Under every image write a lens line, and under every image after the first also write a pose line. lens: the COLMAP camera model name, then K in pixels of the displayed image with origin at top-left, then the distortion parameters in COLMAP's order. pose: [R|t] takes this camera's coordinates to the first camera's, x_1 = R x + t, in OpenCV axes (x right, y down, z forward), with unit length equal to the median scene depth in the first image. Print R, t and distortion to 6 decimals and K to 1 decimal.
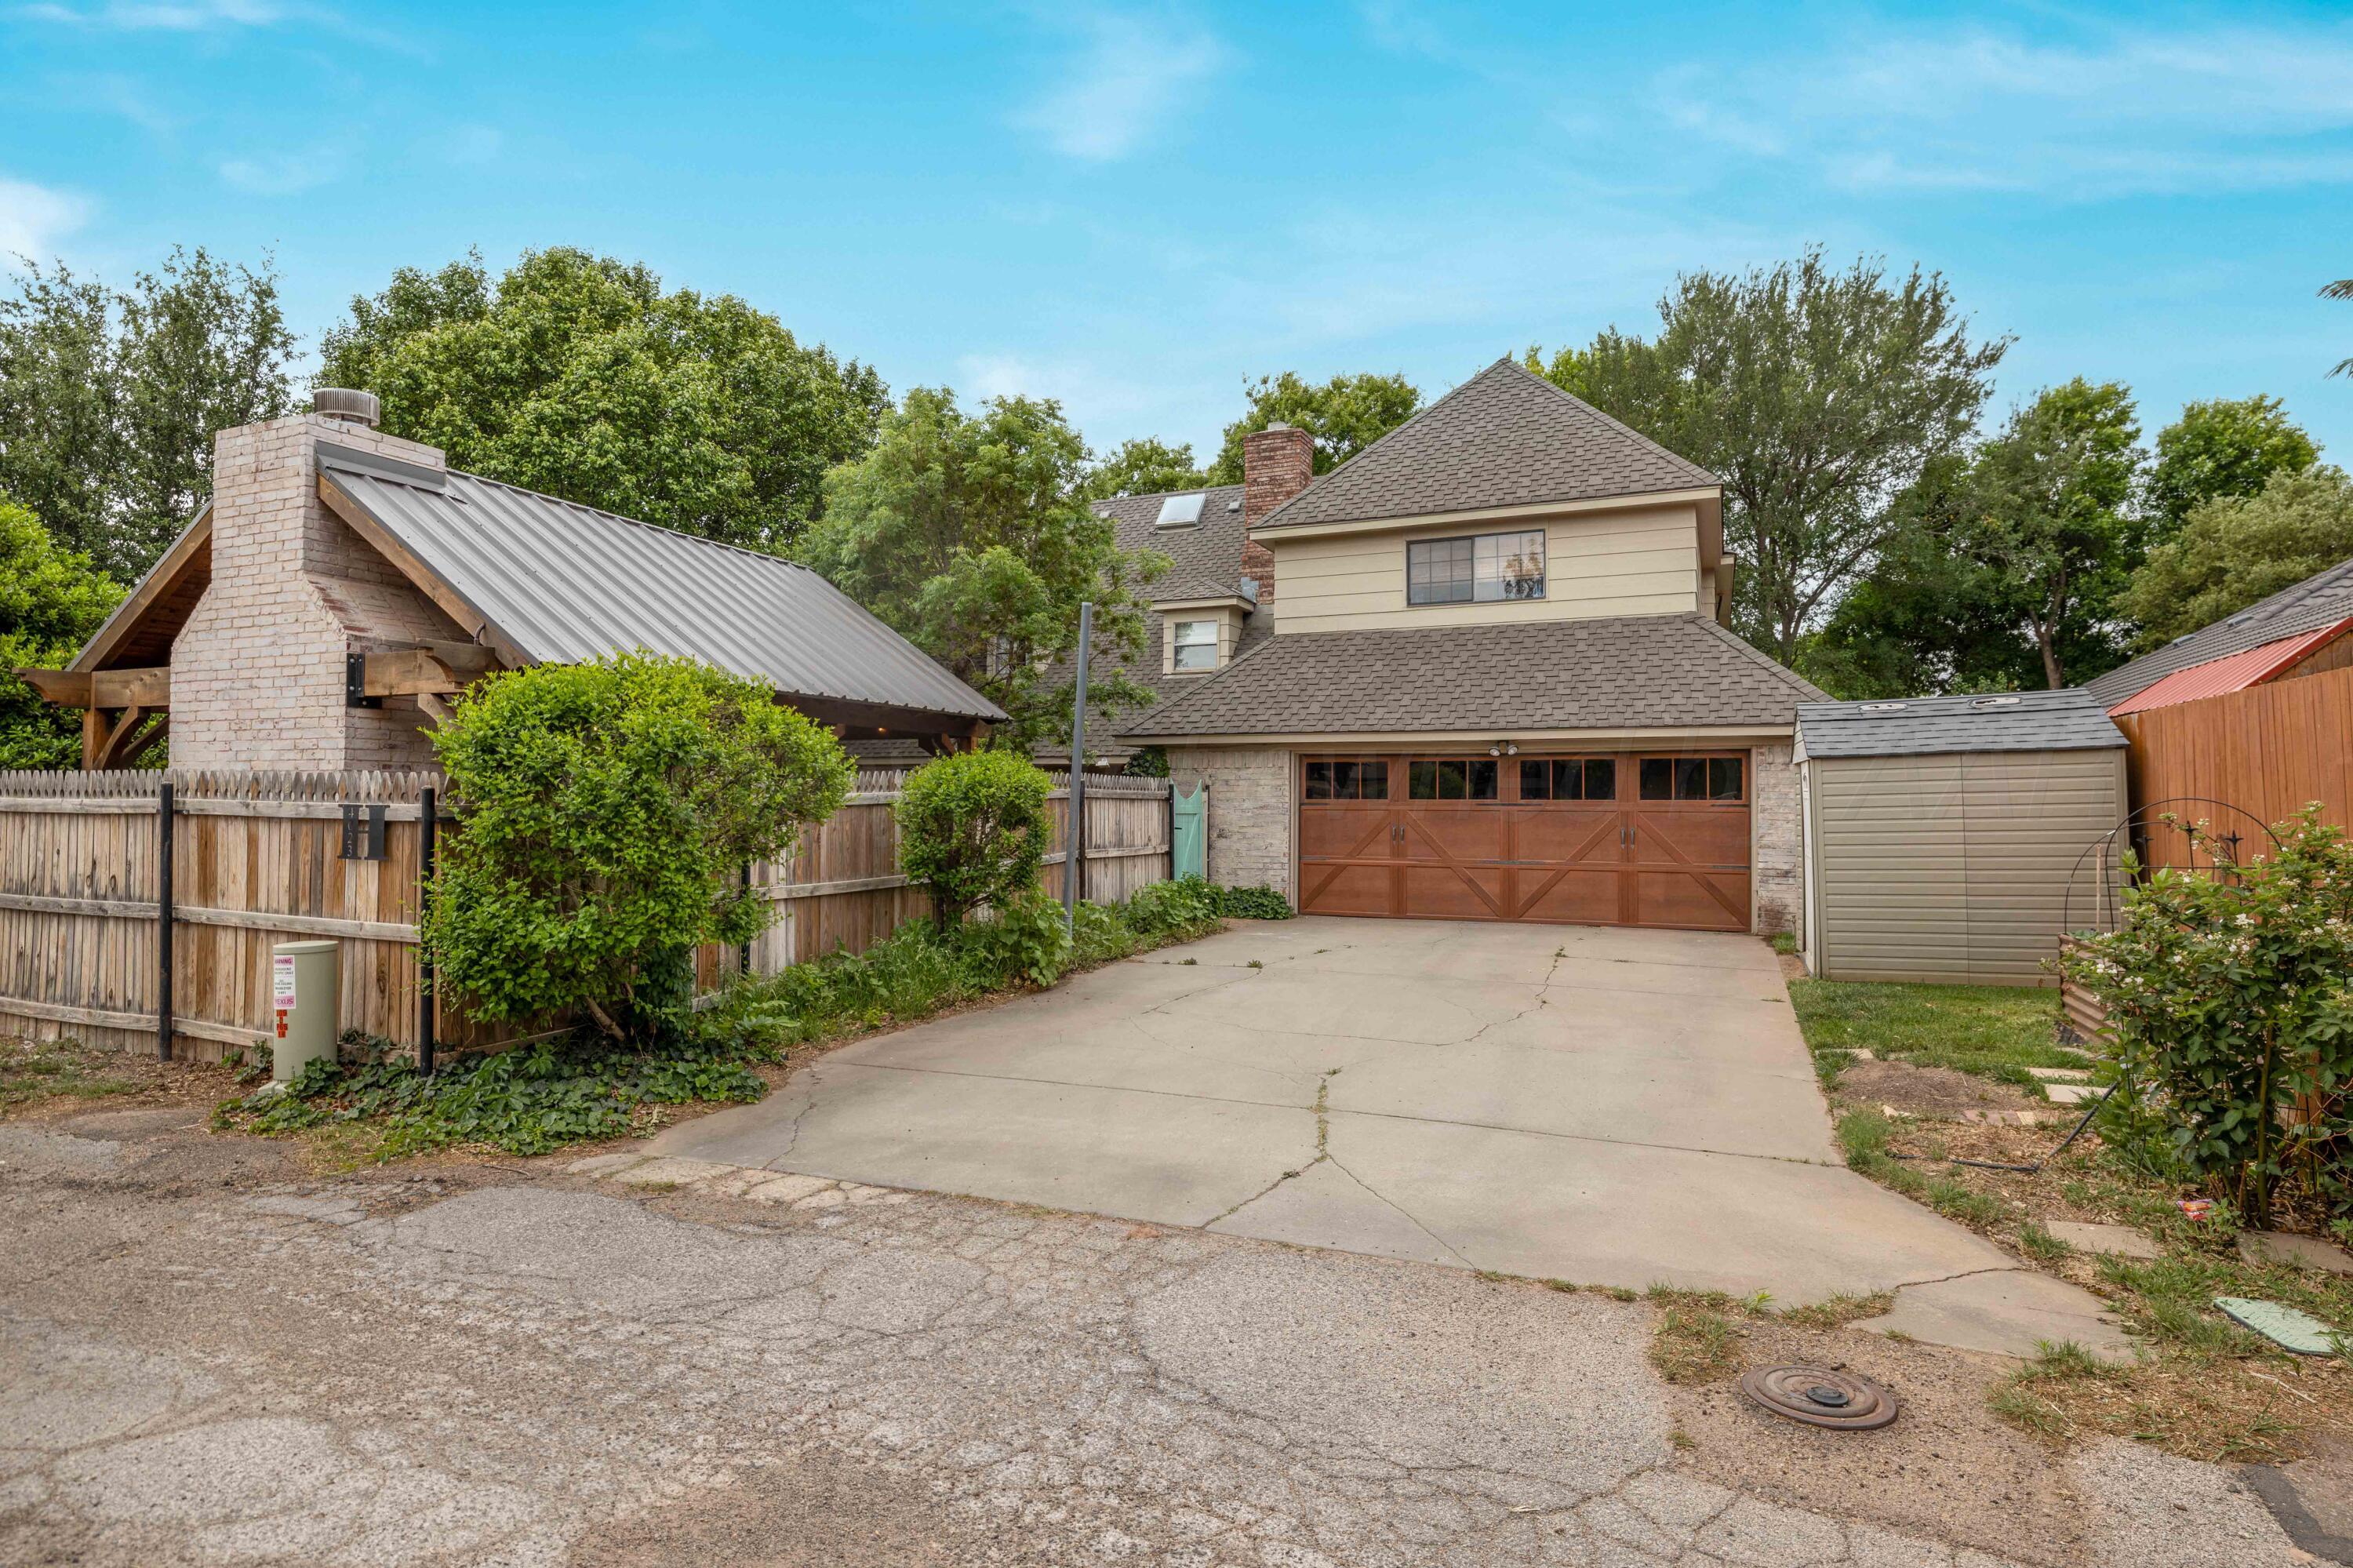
lens RADIAL K [[1288.1, 0, 1166.3], [0, 1288.1, 794.4], [0, 0, 1]] dist [0.002562, 0.000188]
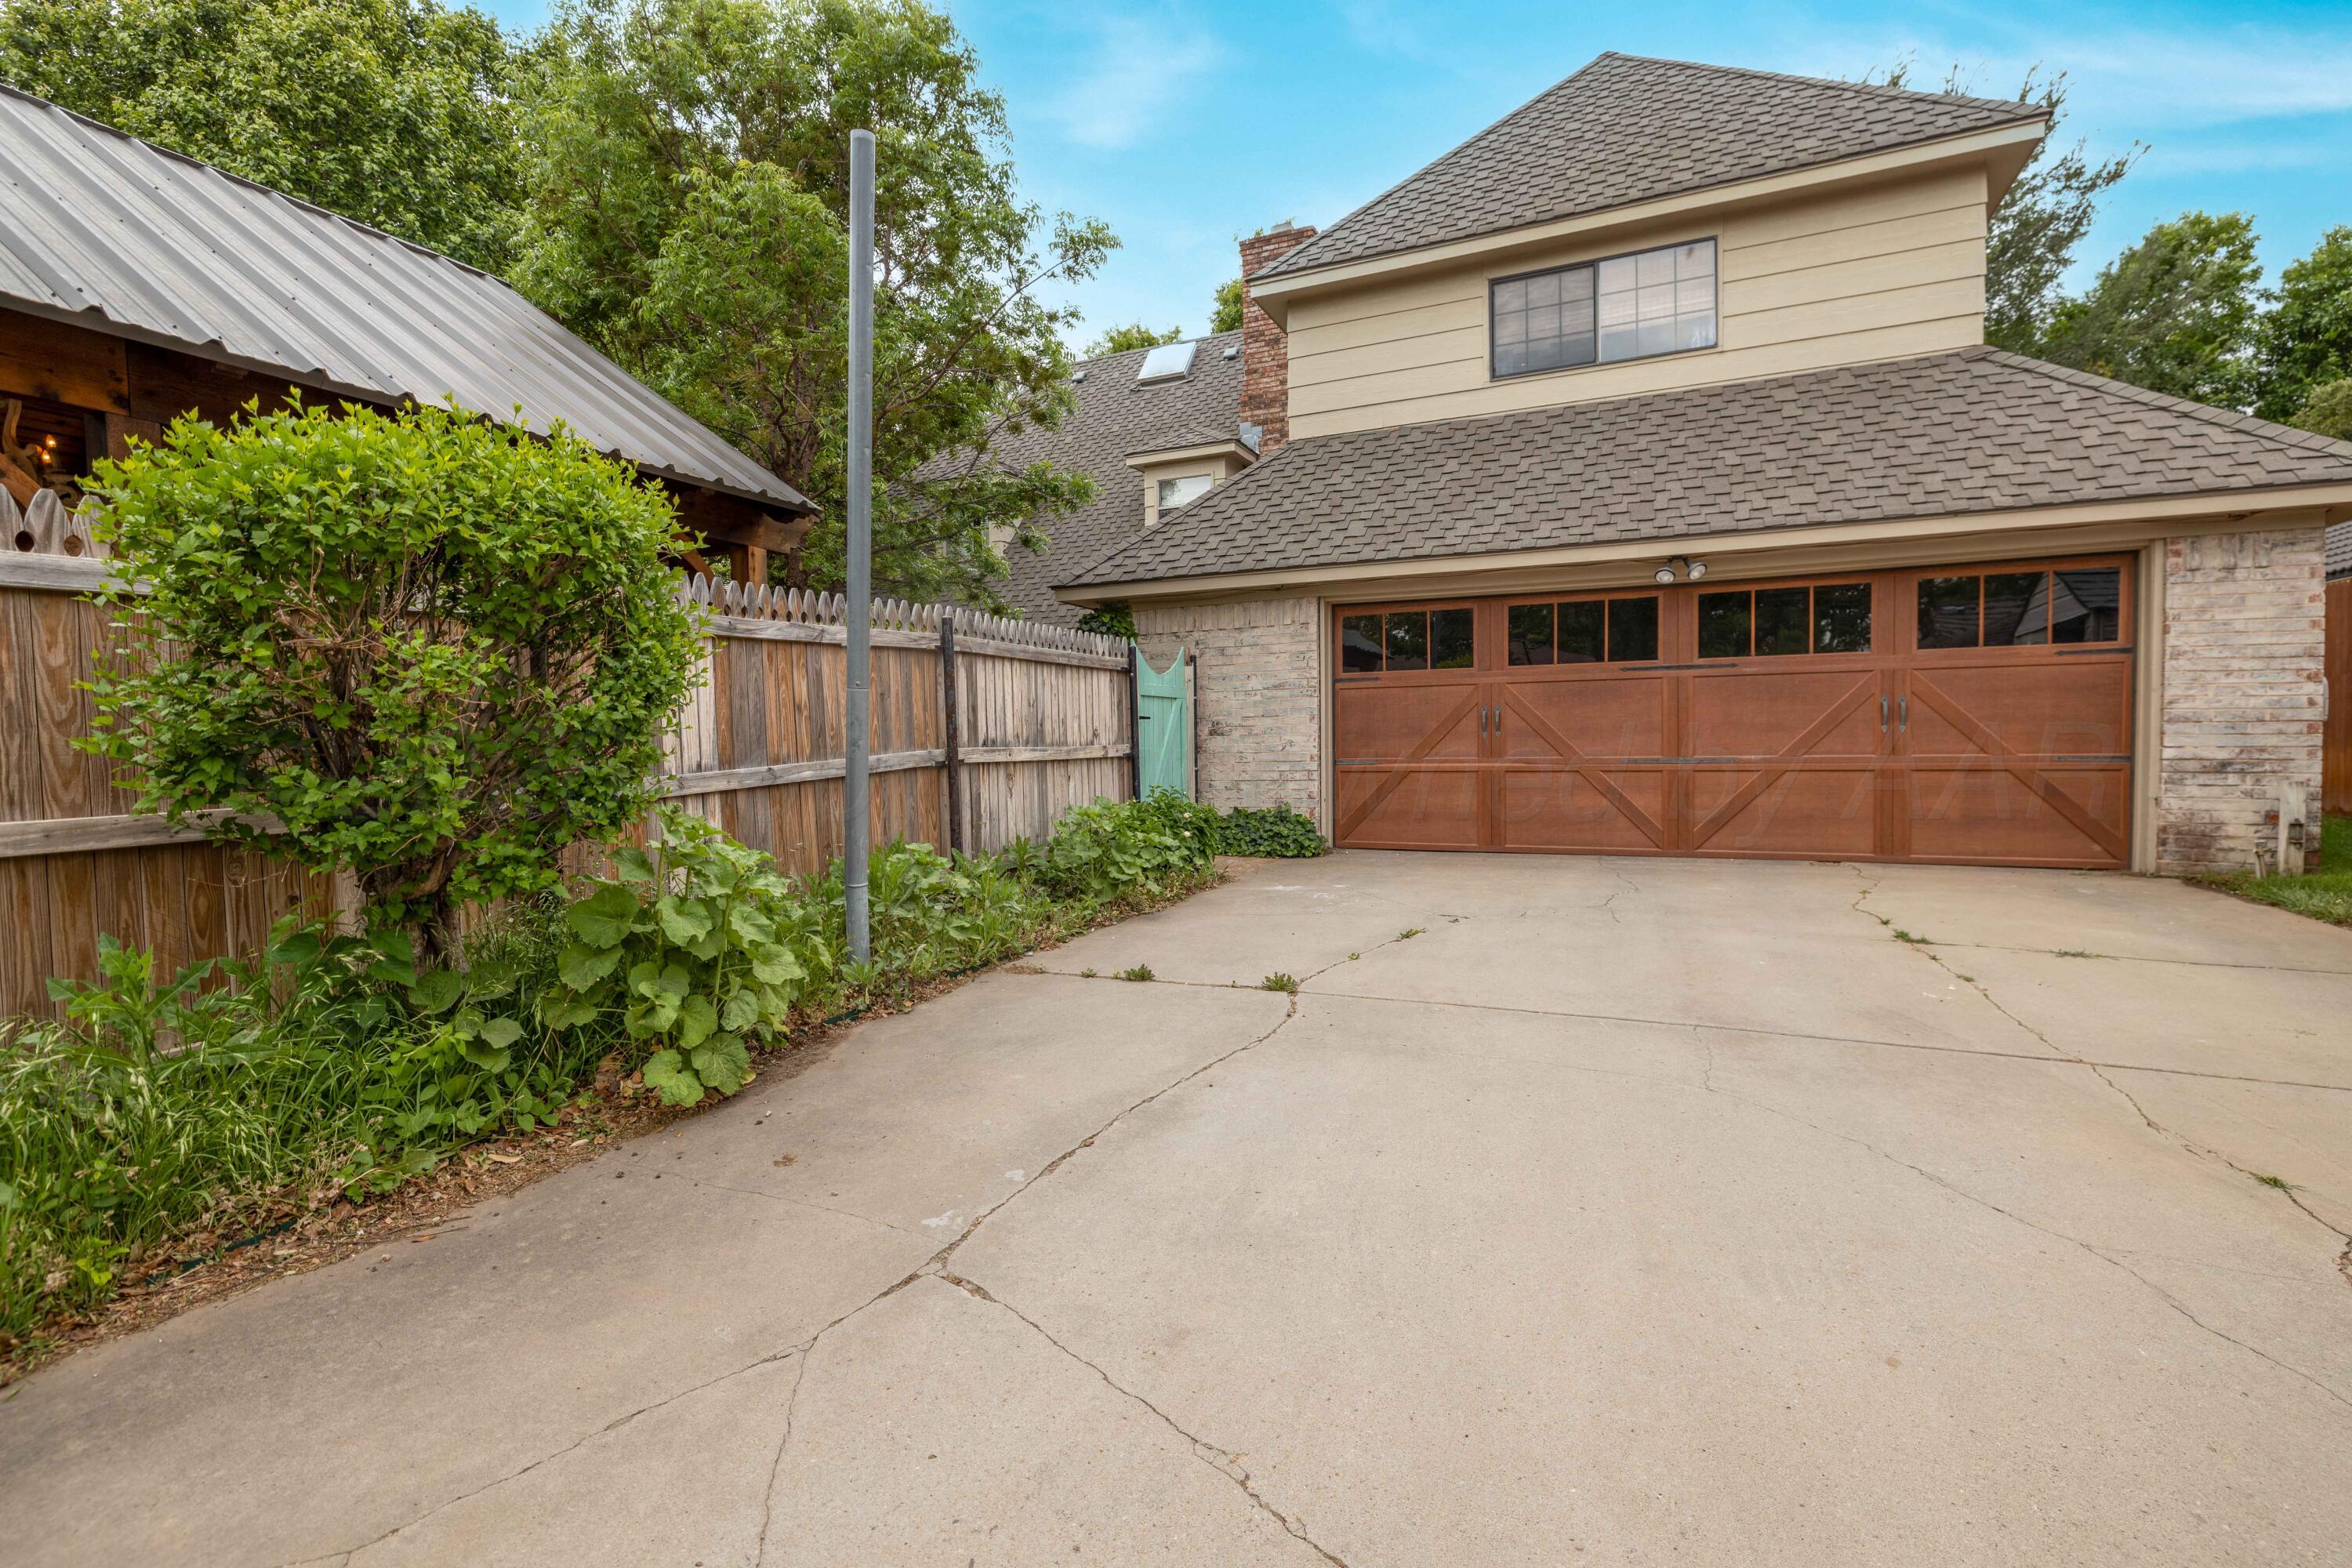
lens RADIAL K [[1027.1, 0, 1181.9], [0, 1027.1, 789.7], [0, 0, 1]] dist [0.014265, 0.000123]
pose [[0.999797, -0.019468, -0.005130, 0.028771], [0.019717, 0.998334, 0.054222, 0.034018], [0.004066, -0.054312, 0.998516, 0.488197]]
